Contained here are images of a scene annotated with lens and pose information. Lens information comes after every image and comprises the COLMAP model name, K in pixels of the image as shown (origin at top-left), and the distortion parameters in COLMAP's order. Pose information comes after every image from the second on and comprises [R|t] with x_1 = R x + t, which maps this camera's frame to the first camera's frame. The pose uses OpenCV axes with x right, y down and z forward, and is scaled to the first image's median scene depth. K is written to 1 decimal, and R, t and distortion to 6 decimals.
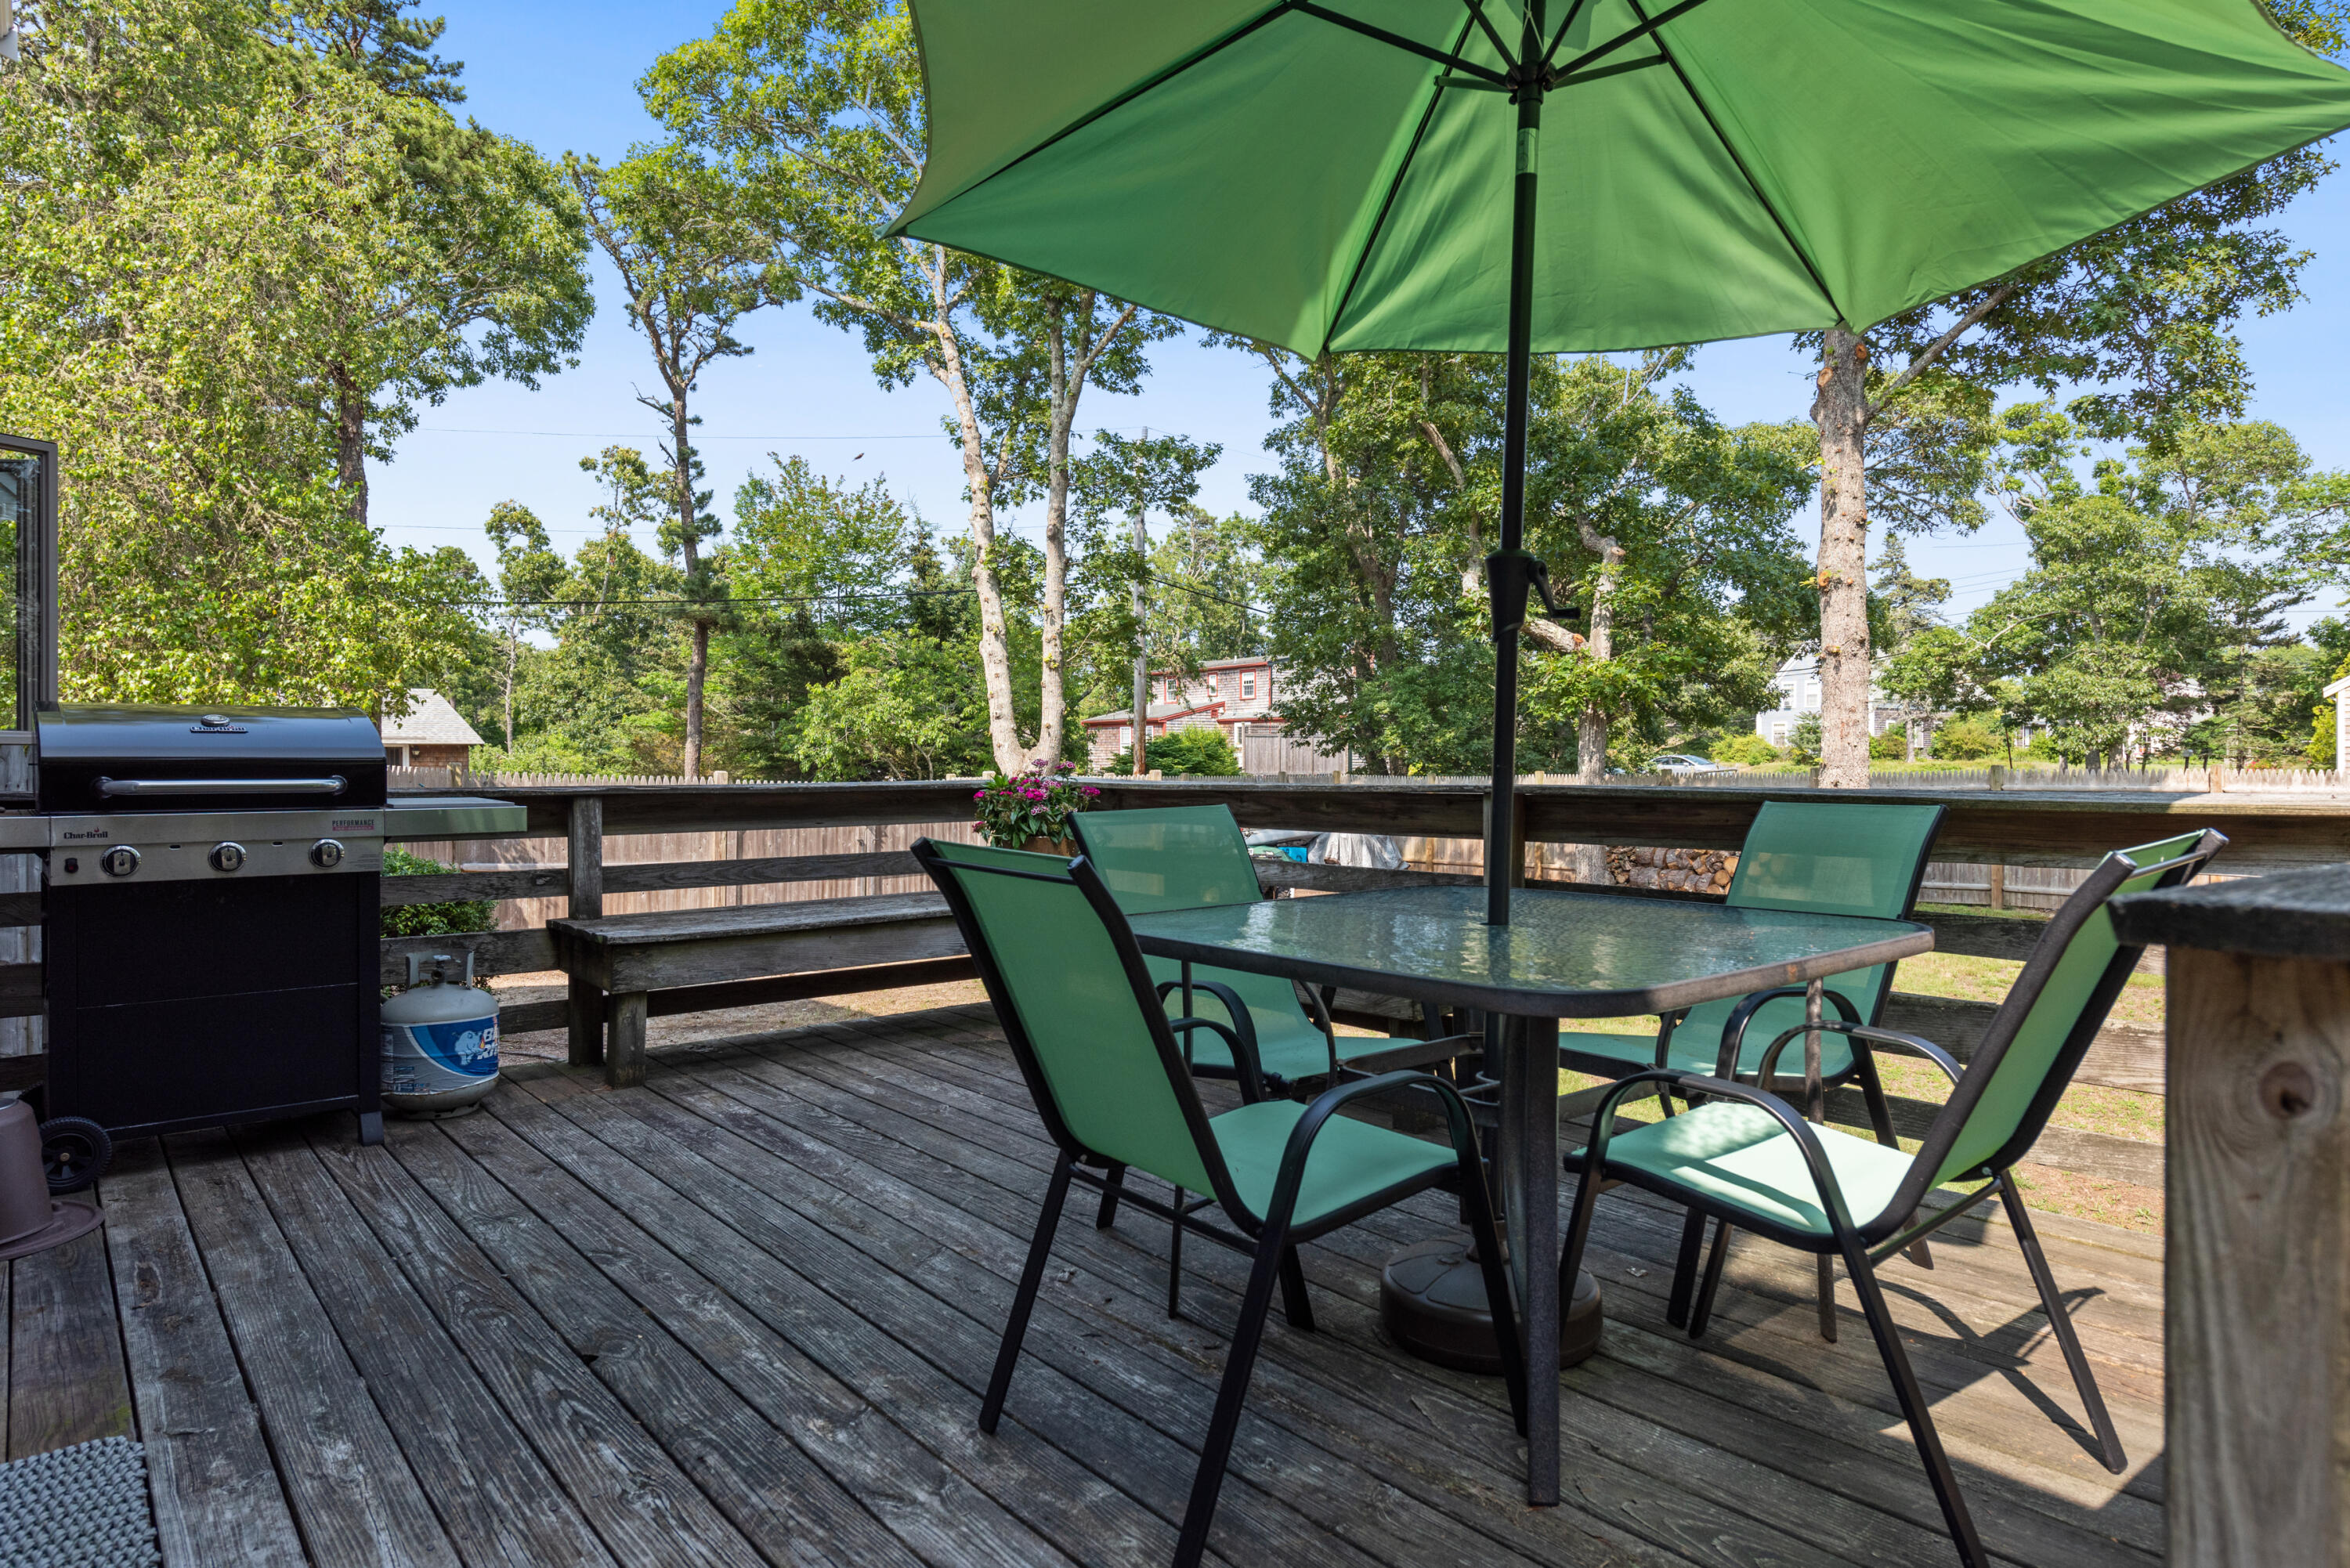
lens RADIAL K [[1386.5, 0, 1175.0], [0, 1386.5, 784.0], [0, 0, 1]] dist [0.002666, -0.000247]
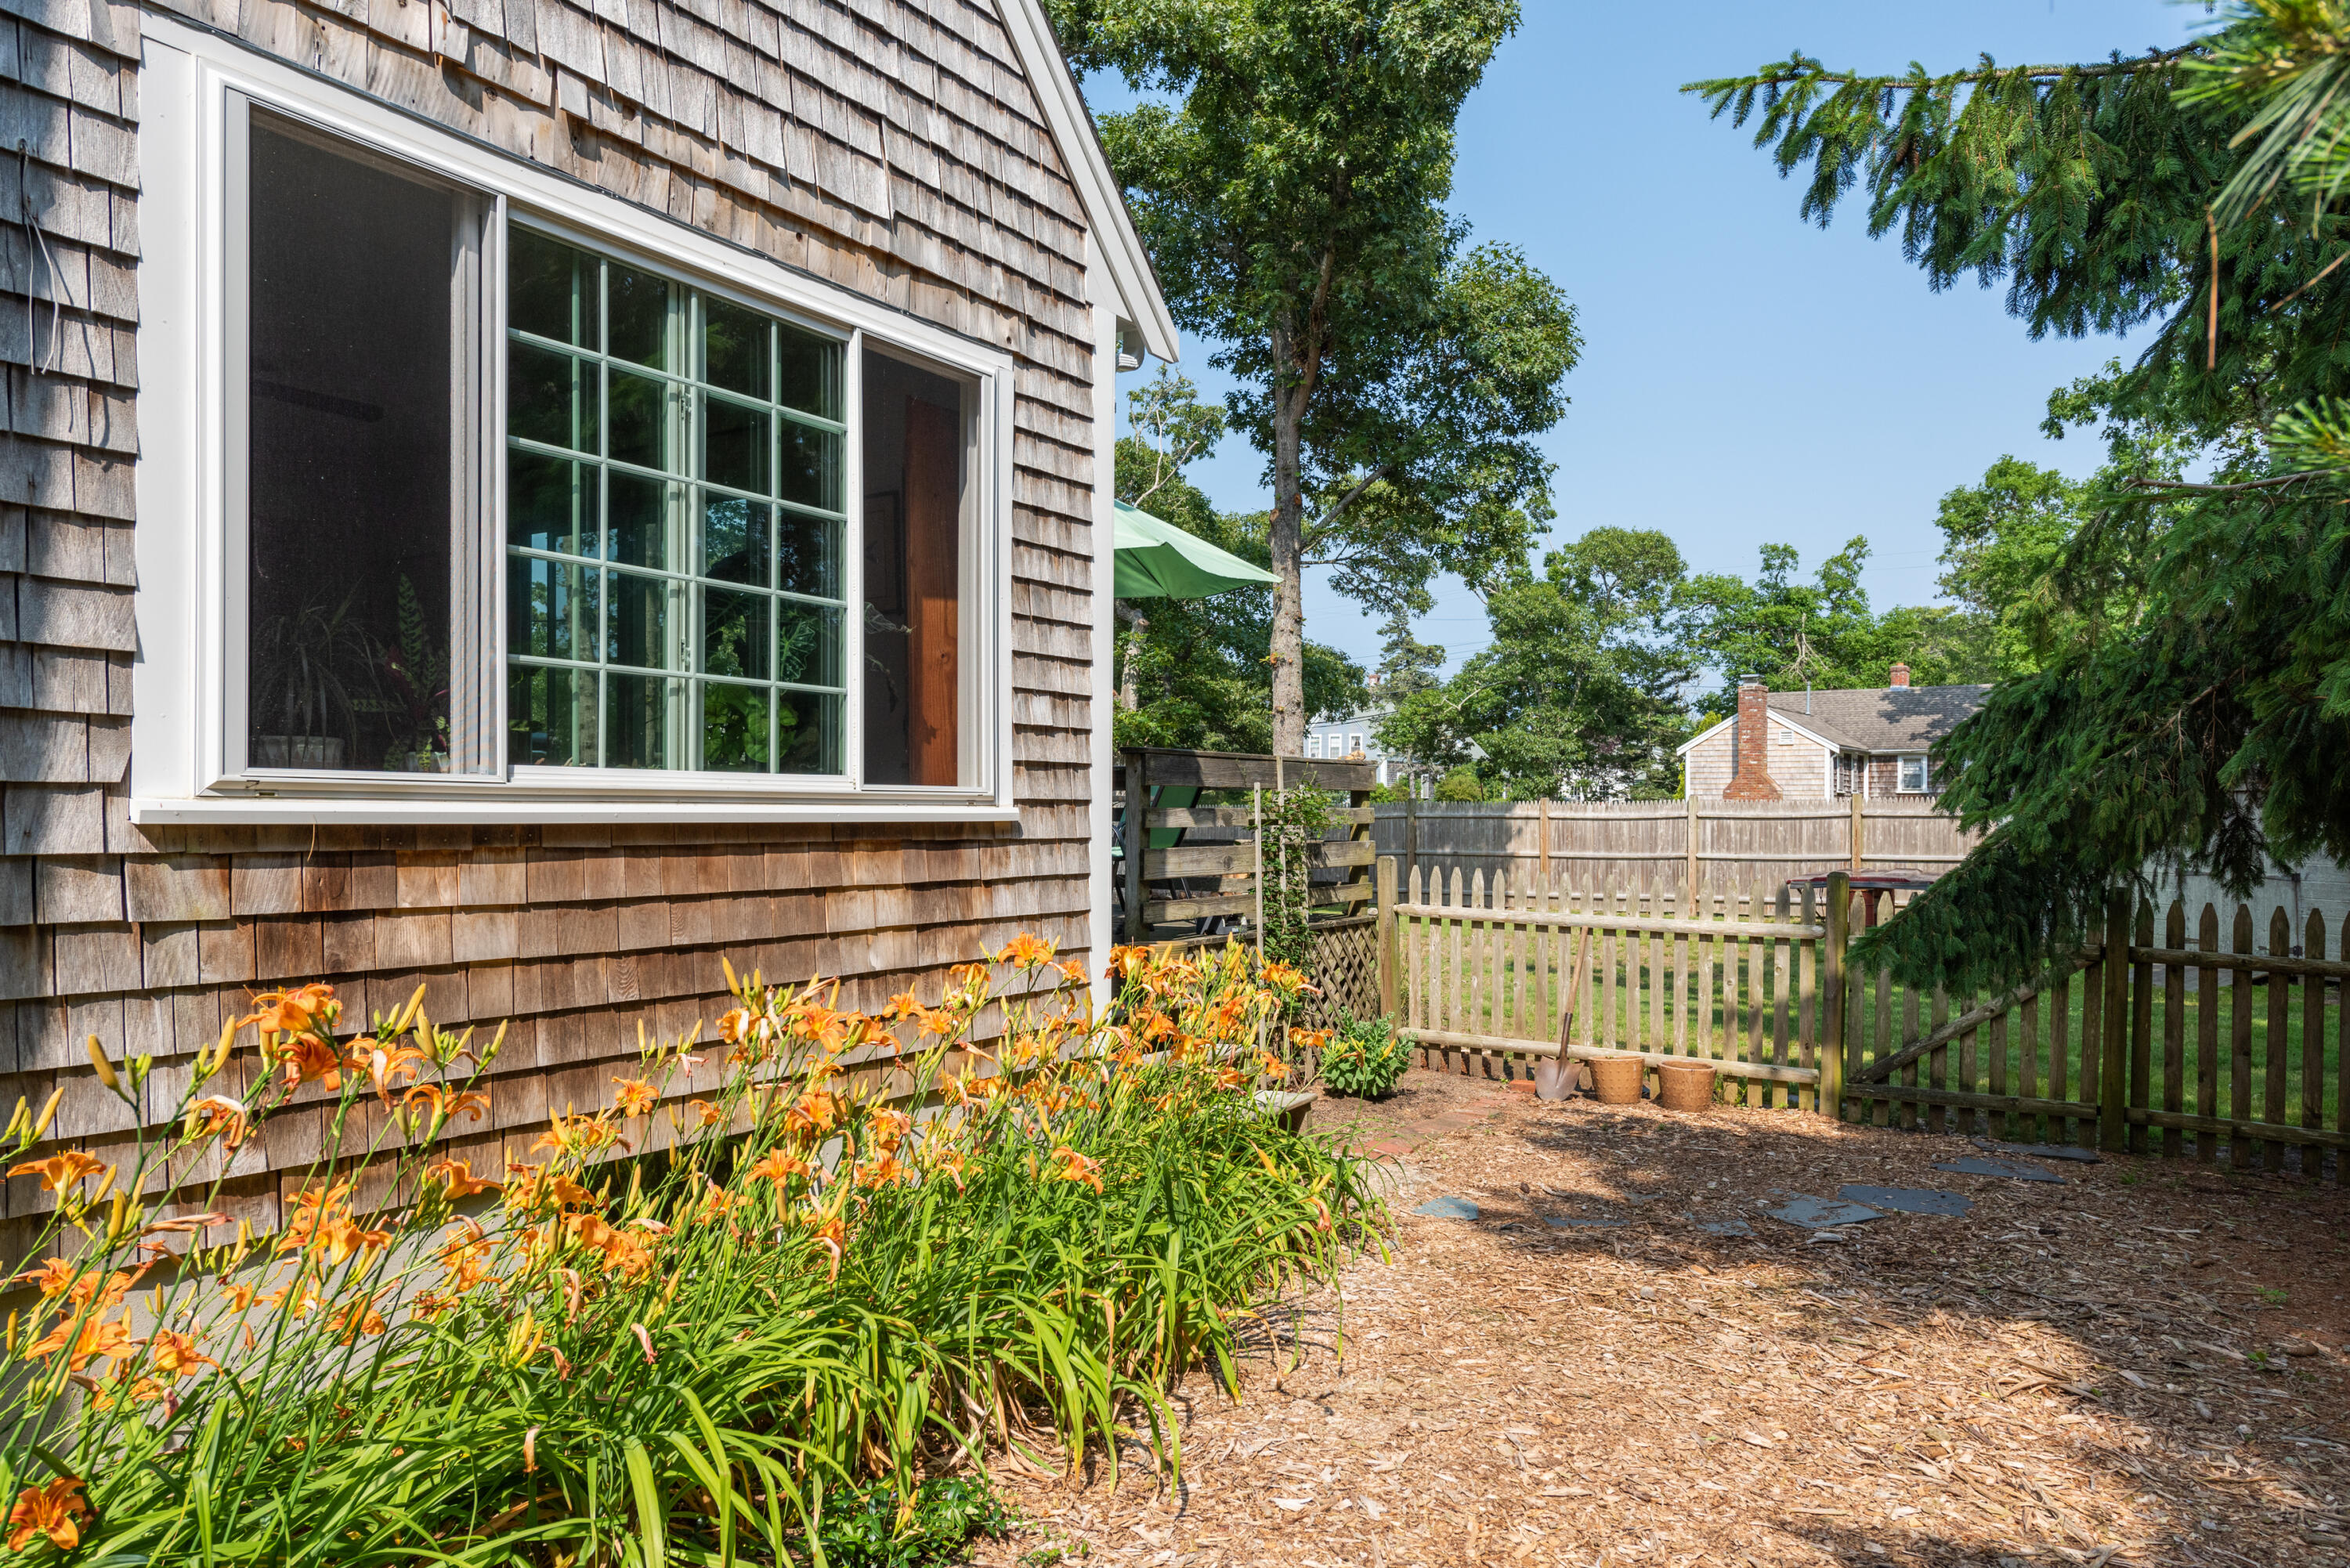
lens RADIAL K [[1551.2, 0, 1175.0], [0, 1551.2, 784.0], [0, 0, 1]] dist [0.003226, 0.000054]
pose [[0.951113, 0.014390, 0.308508, -0.038231], [-0.003078, 0.999306, -0.037120, 0.013213], [-0.308828, 0.034356, 0.950497, -0.156631]]
